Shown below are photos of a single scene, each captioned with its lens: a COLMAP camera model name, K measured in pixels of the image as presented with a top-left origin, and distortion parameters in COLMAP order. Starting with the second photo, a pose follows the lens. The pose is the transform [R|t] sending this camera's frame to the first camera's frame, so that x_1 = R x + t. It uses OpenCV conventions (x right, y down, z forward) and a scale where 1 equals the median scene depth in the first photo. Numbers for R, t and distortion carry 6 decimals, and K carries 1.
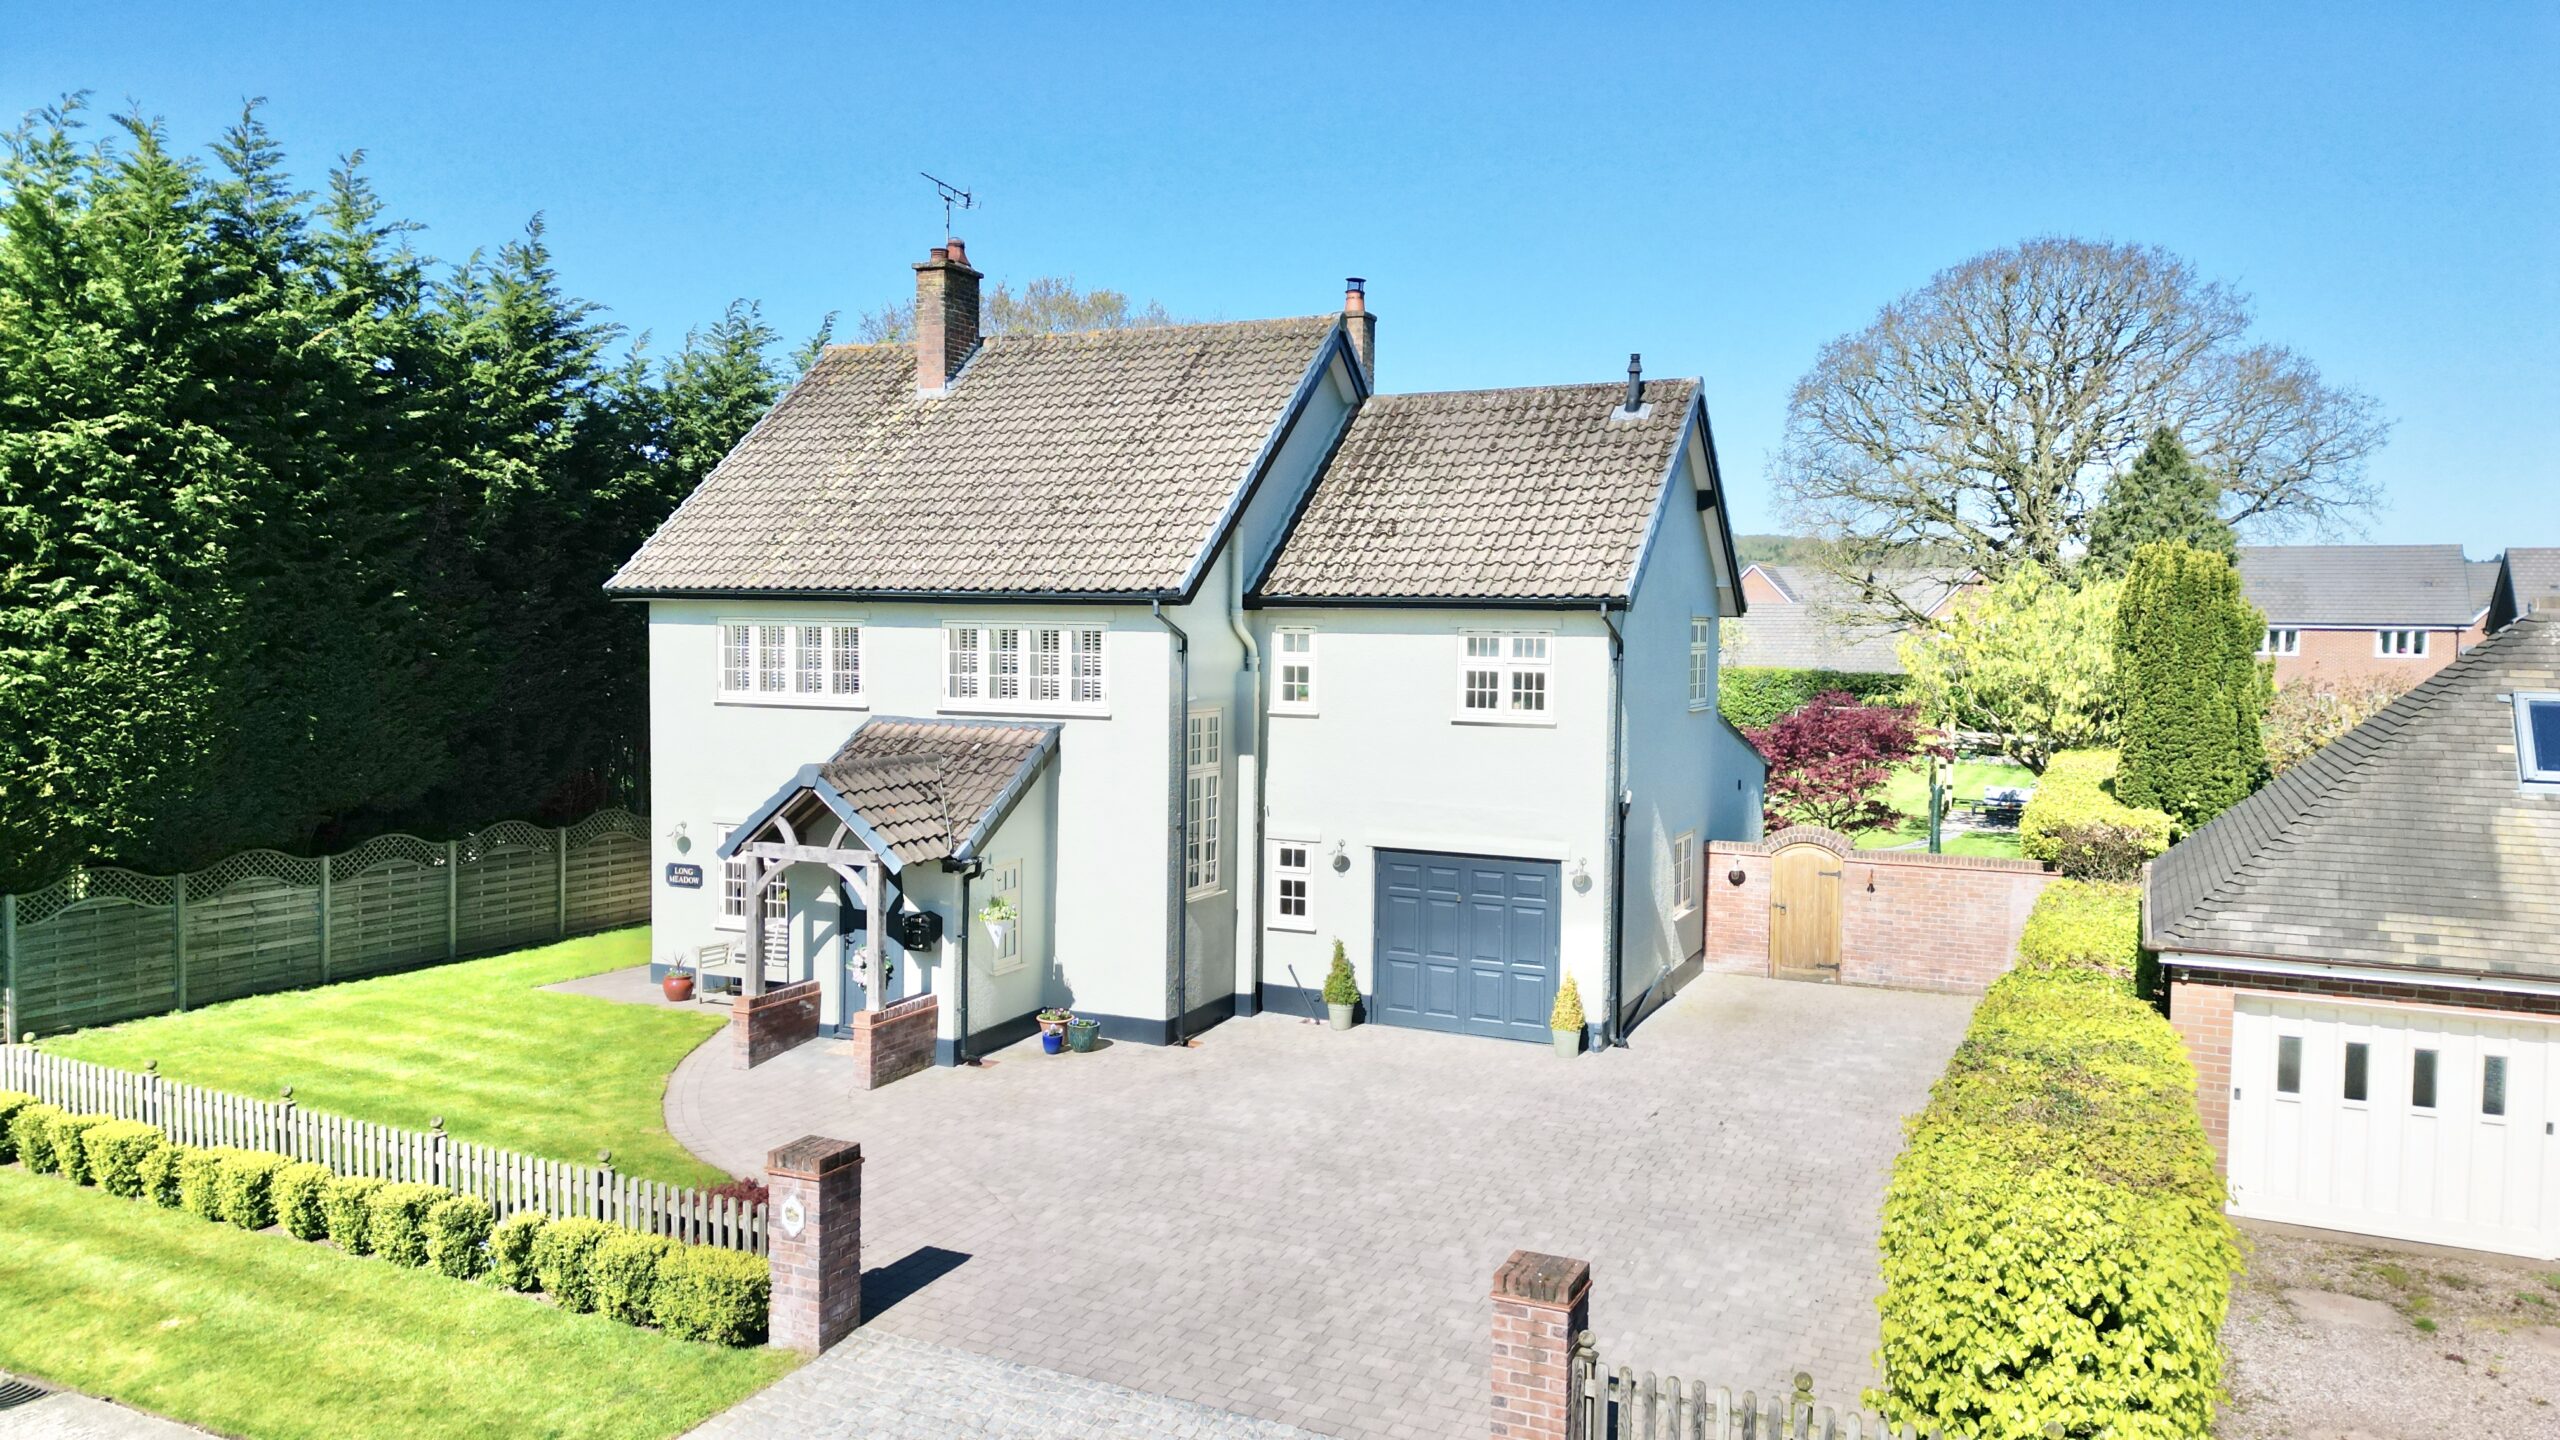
lens RADIAL K [[1789.4, 0, 1280.0], [0, 1789.4, 720.0], [0, 0, 1]] dist [0.065940, -0.069512]
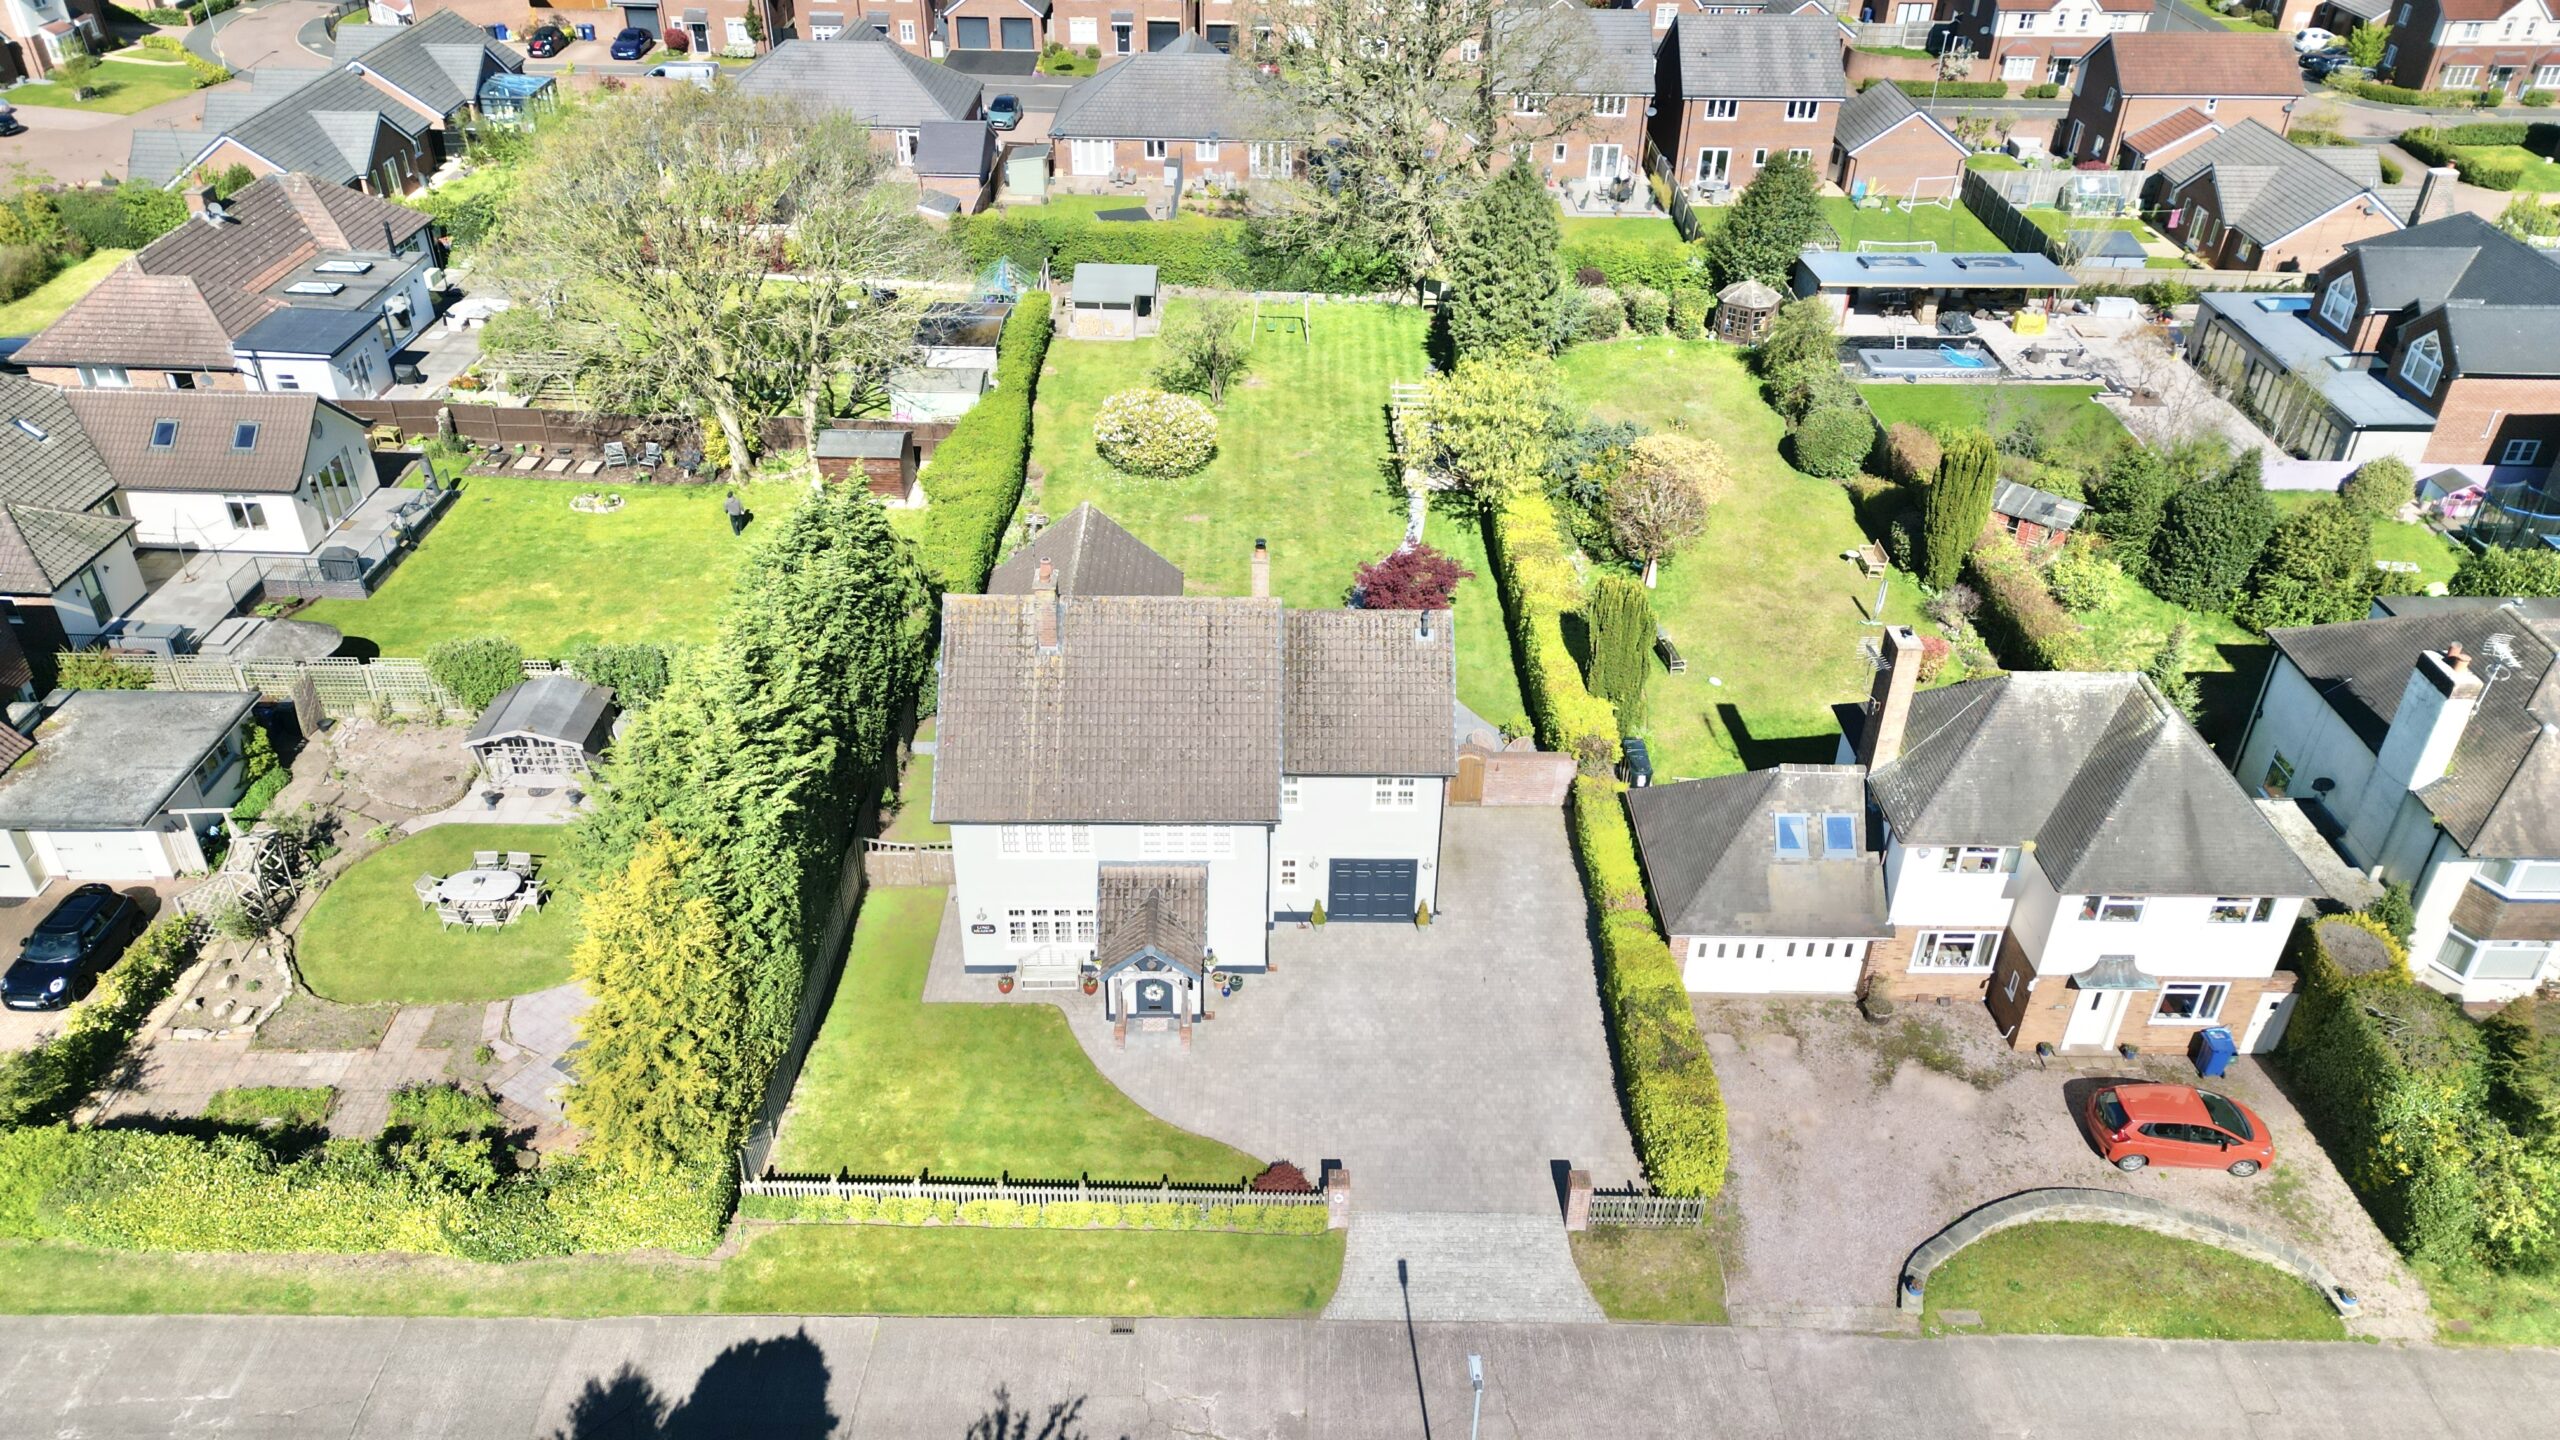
lens RADIAL K [[1801.9, 0, 1280.0], [0, 1801.9, 720.0], [0, 0, 1]] dist [0.035542, -0.016920]
pose [[0.900224, -0.238453, 0.364330, -0.788067], [0.021074, 0.859600, 0.510533, -1.236524], [-0.434916, -0.451916, 0.778858, -0.624637]]
